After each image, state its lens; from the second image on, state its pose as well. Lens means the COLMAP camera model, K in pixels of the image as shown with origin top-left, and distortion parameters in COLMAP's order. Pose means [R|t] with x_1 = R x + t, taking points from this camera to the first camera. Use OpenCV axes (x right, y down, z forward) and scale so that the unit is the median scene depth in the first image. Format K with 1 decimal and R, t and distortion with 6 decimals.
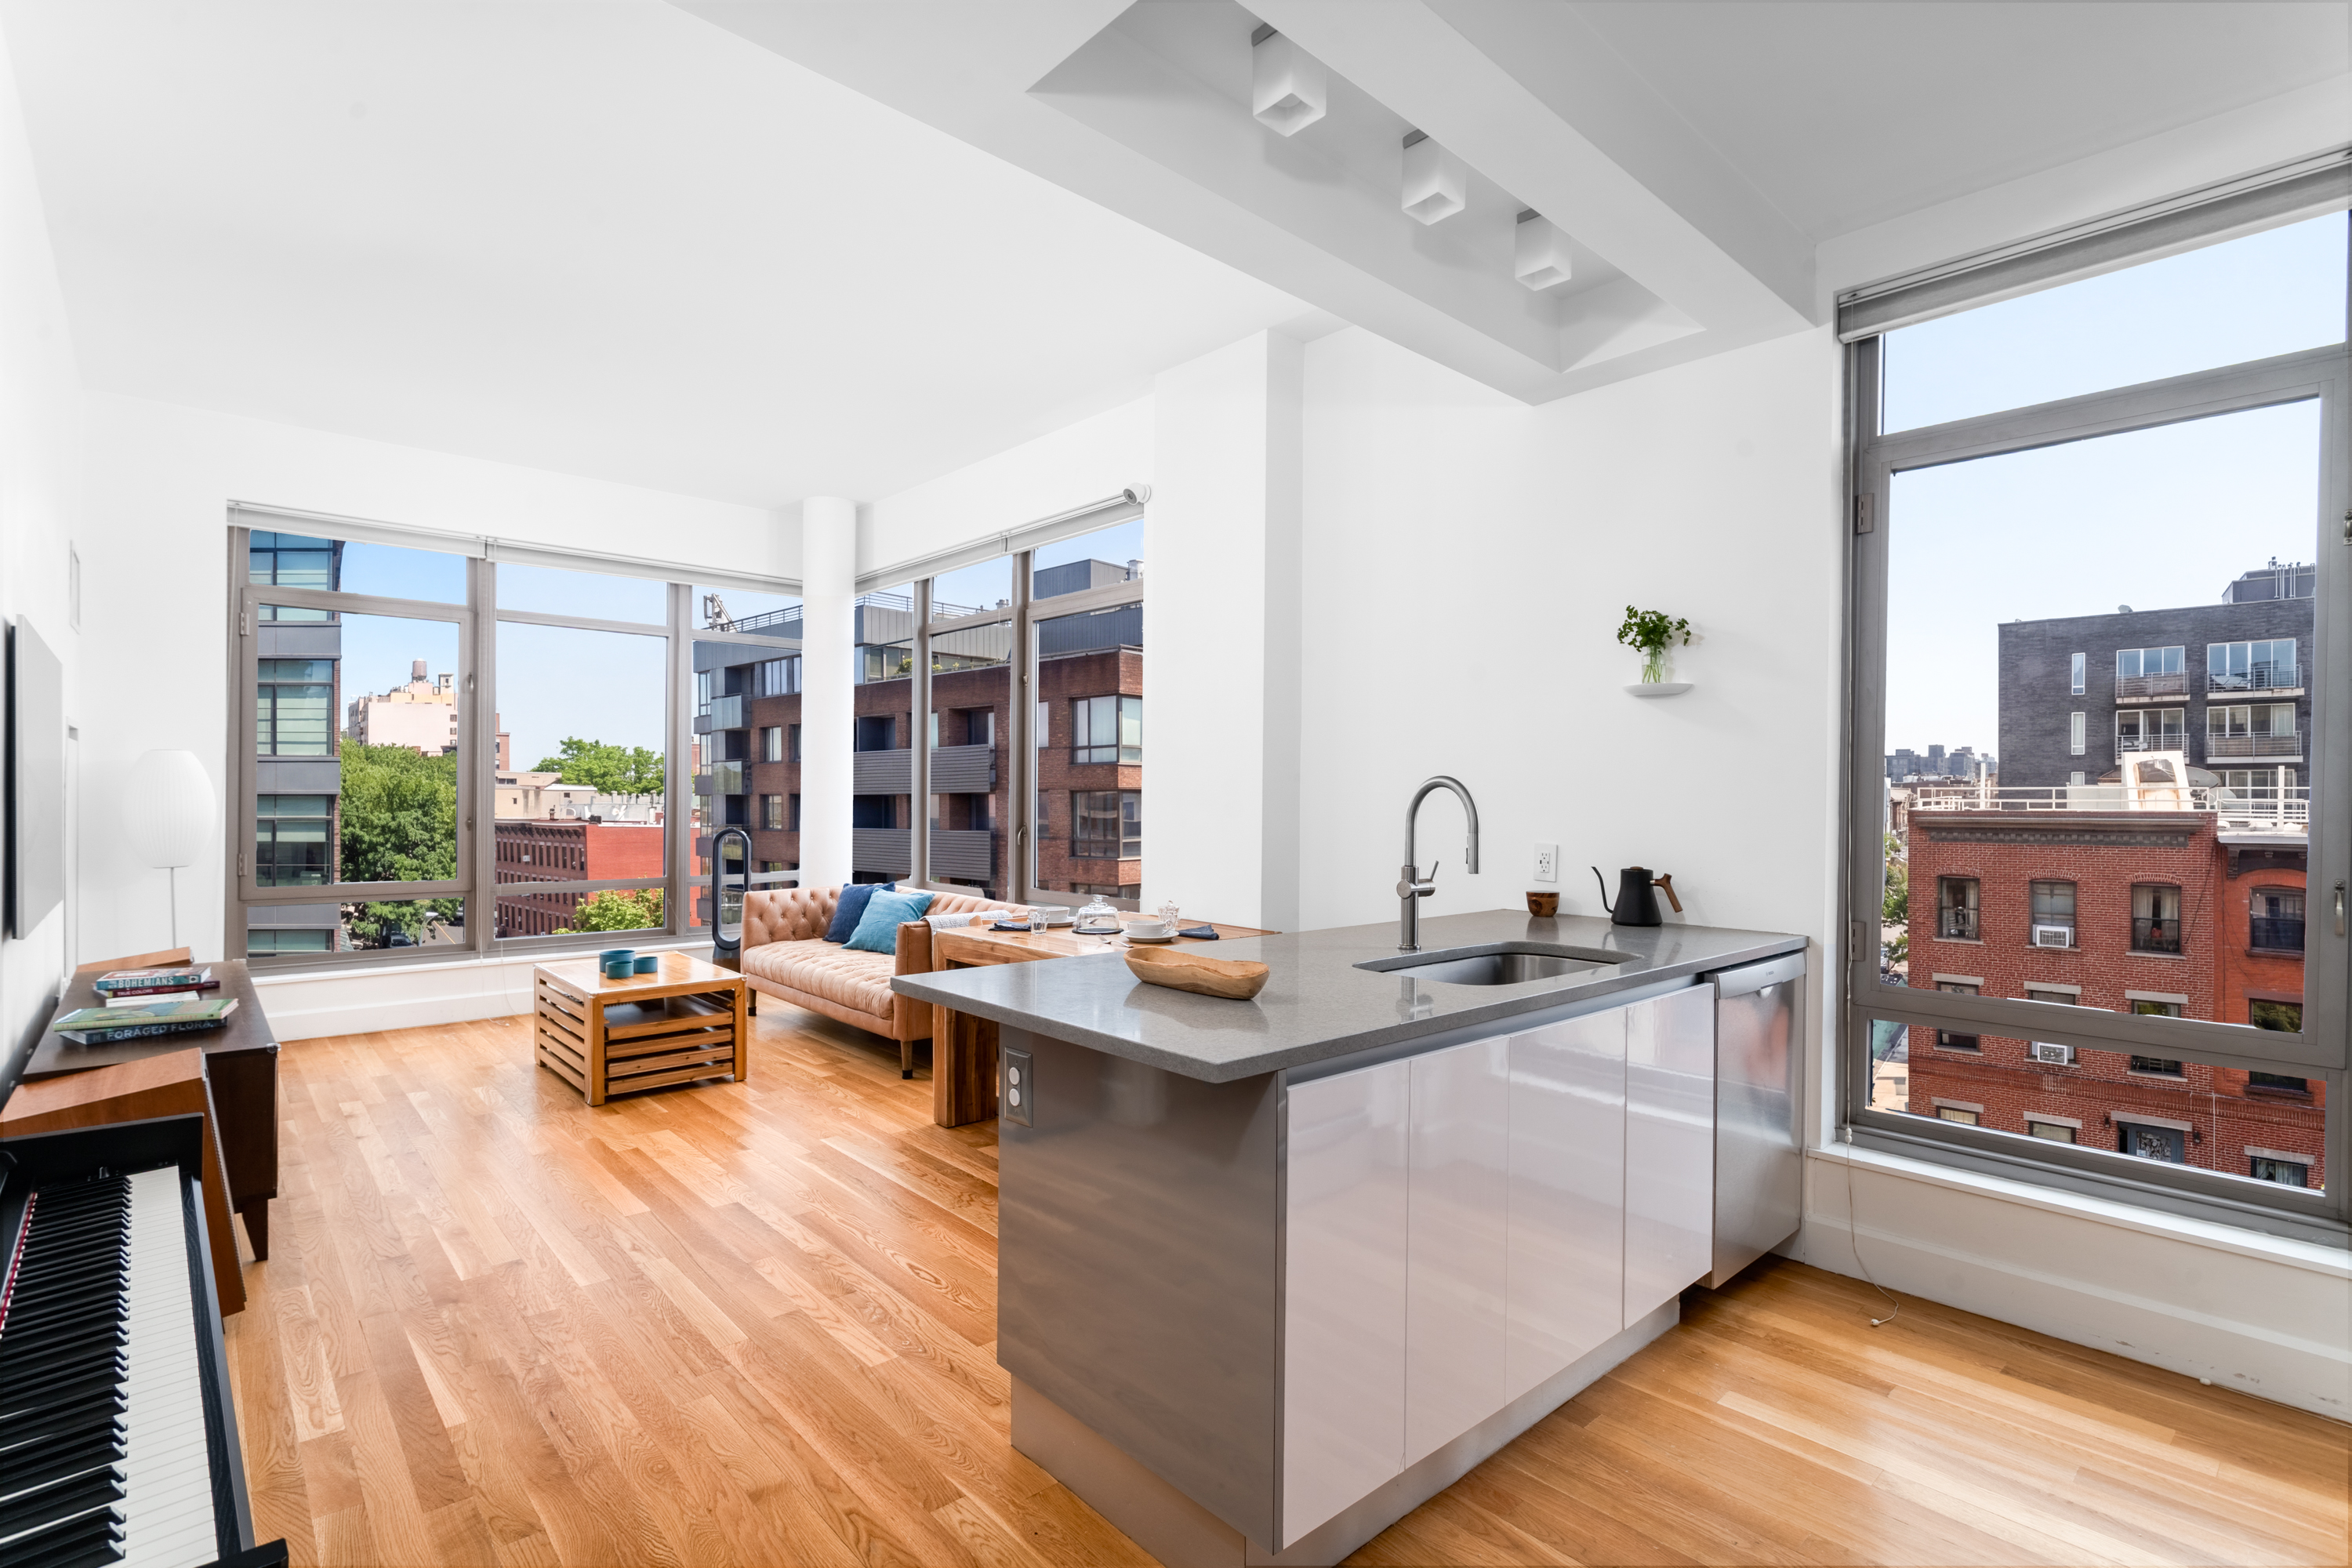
lens RADIAL K [[1110.8, 0, 1147.4], [0, 1110.8, 791.7], [0, 0, 1]] dist [-0.001146, -0.000492]
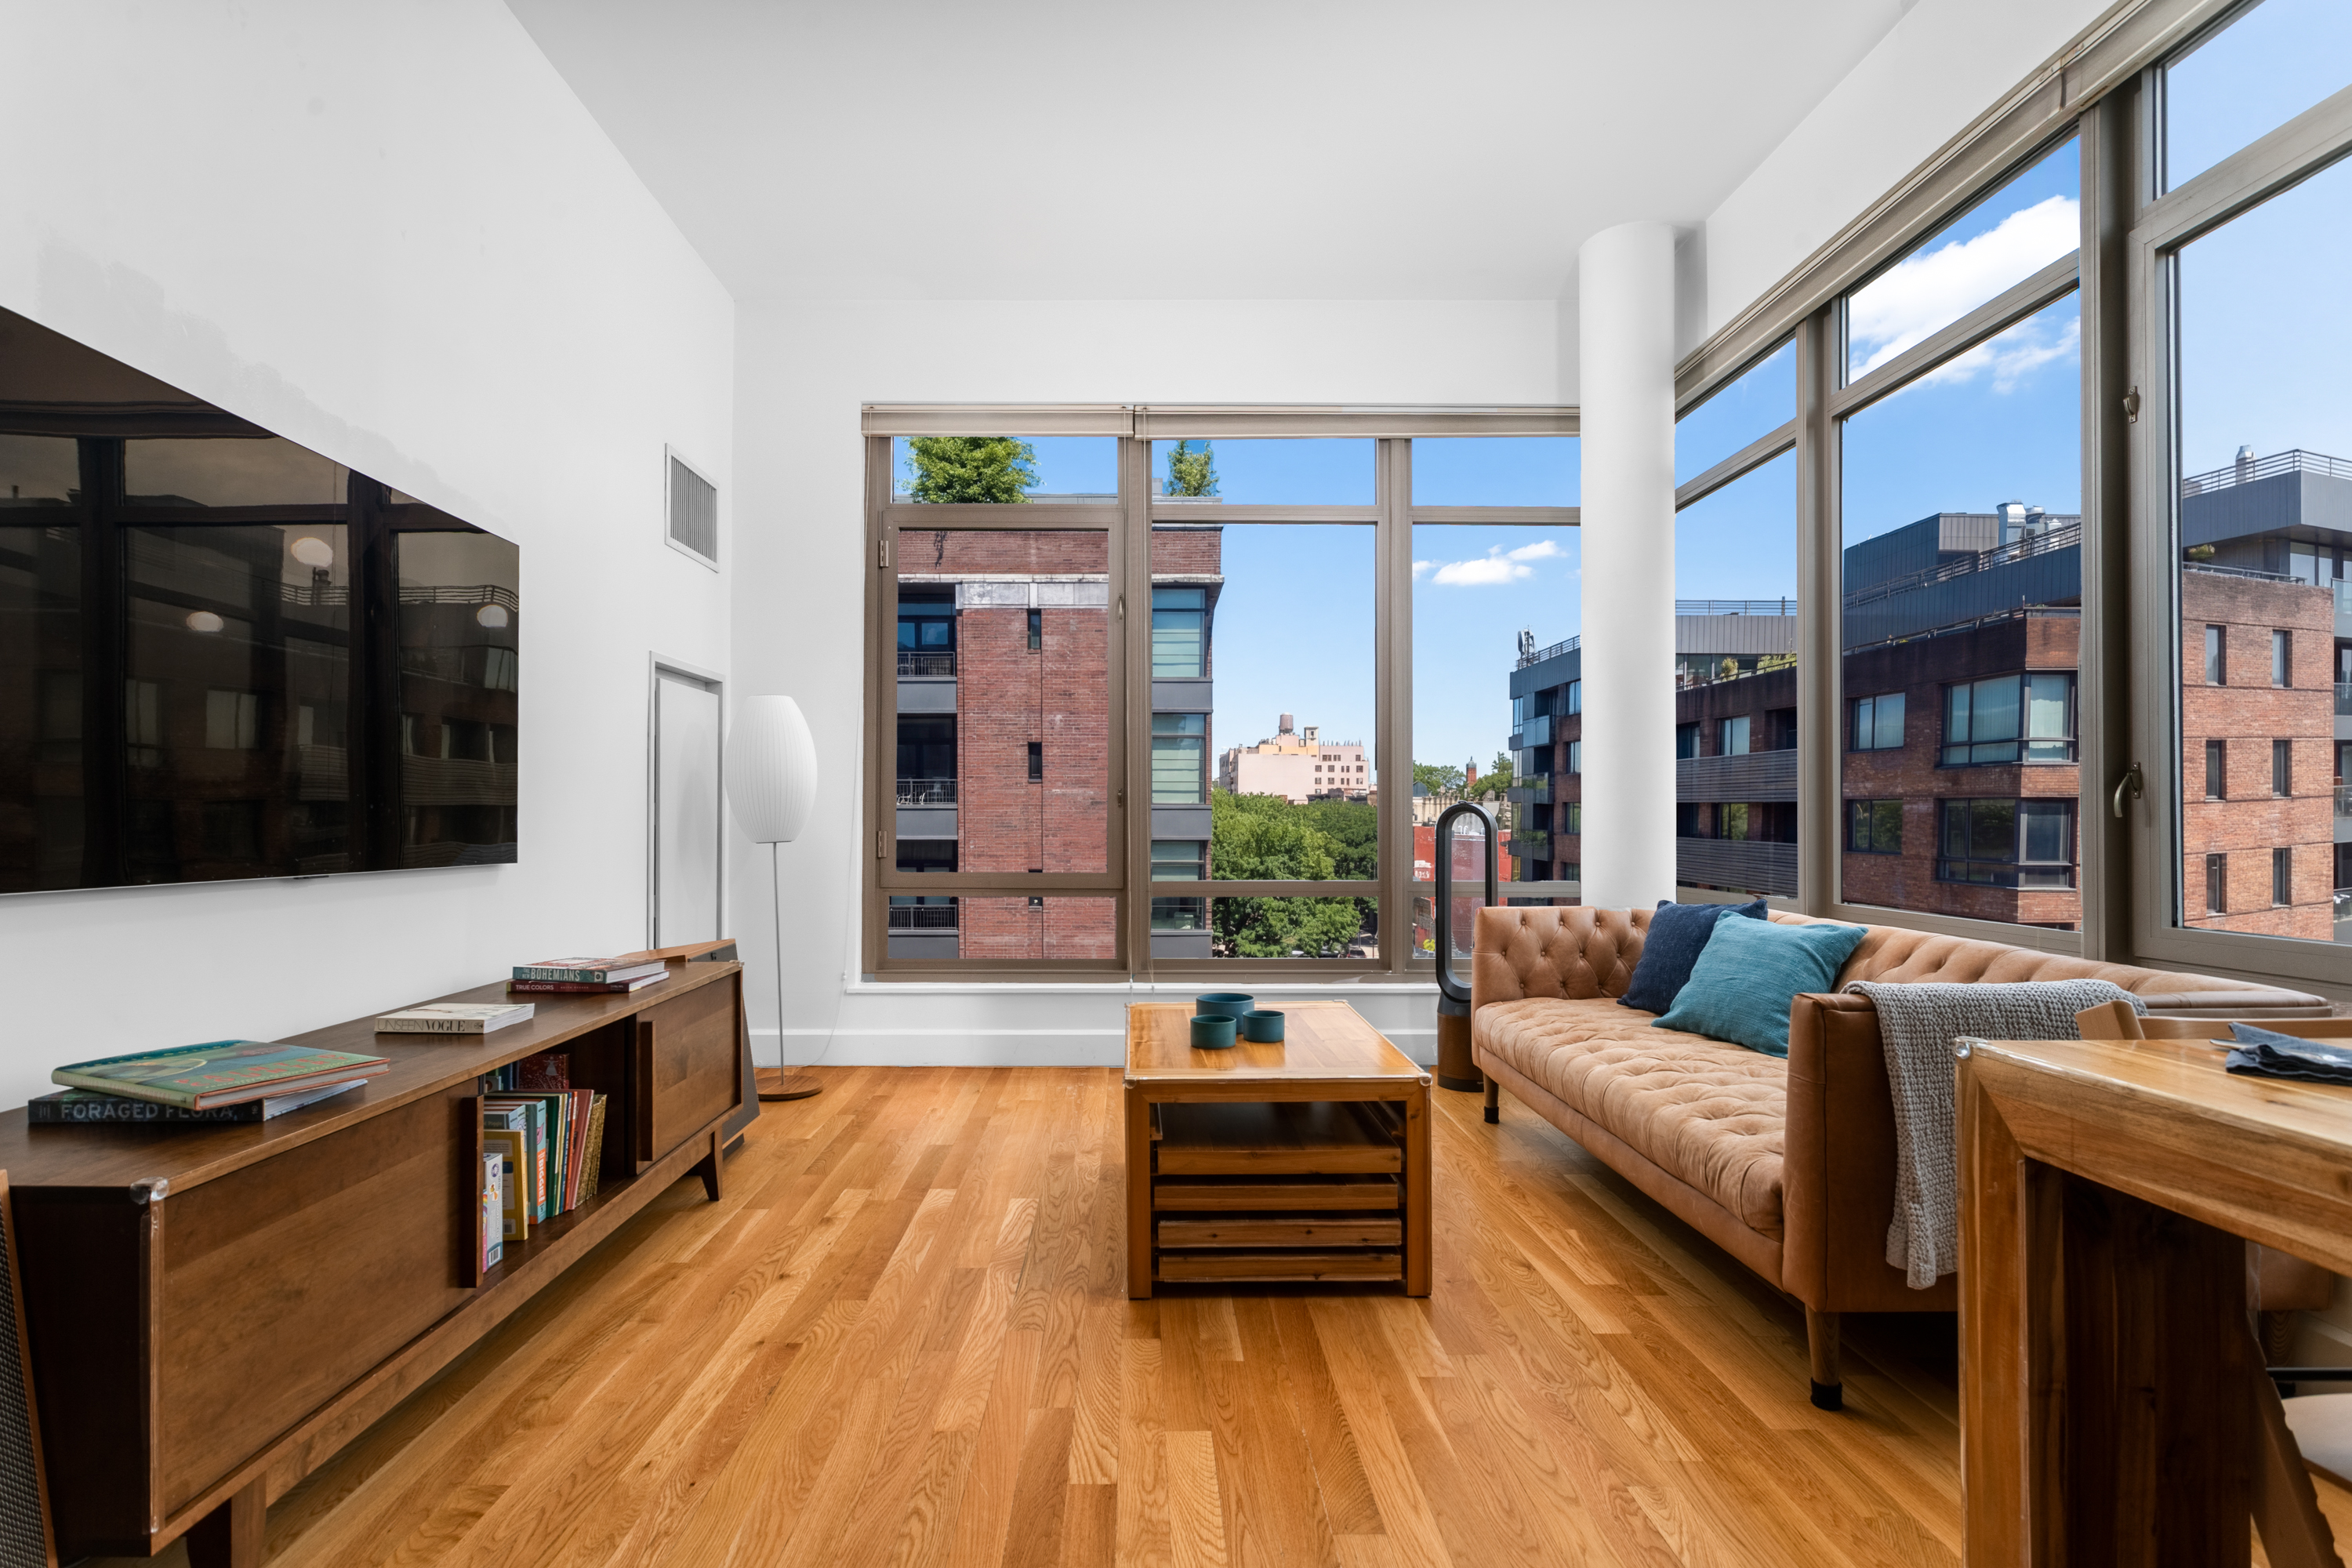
lens RADIAL K [[1110.8, 0, 1147.4], [0, 1110.8, 791.7], [0, 0, 1]] dist [-0.001146, -0.000492]
pose [[0.756084, -0.019068, -0.654197, -0.128621], [0.001109, 0.999611, -0.027854, 0.053557], [0.654474, 0.020335, 0.755811, 0.513698]]
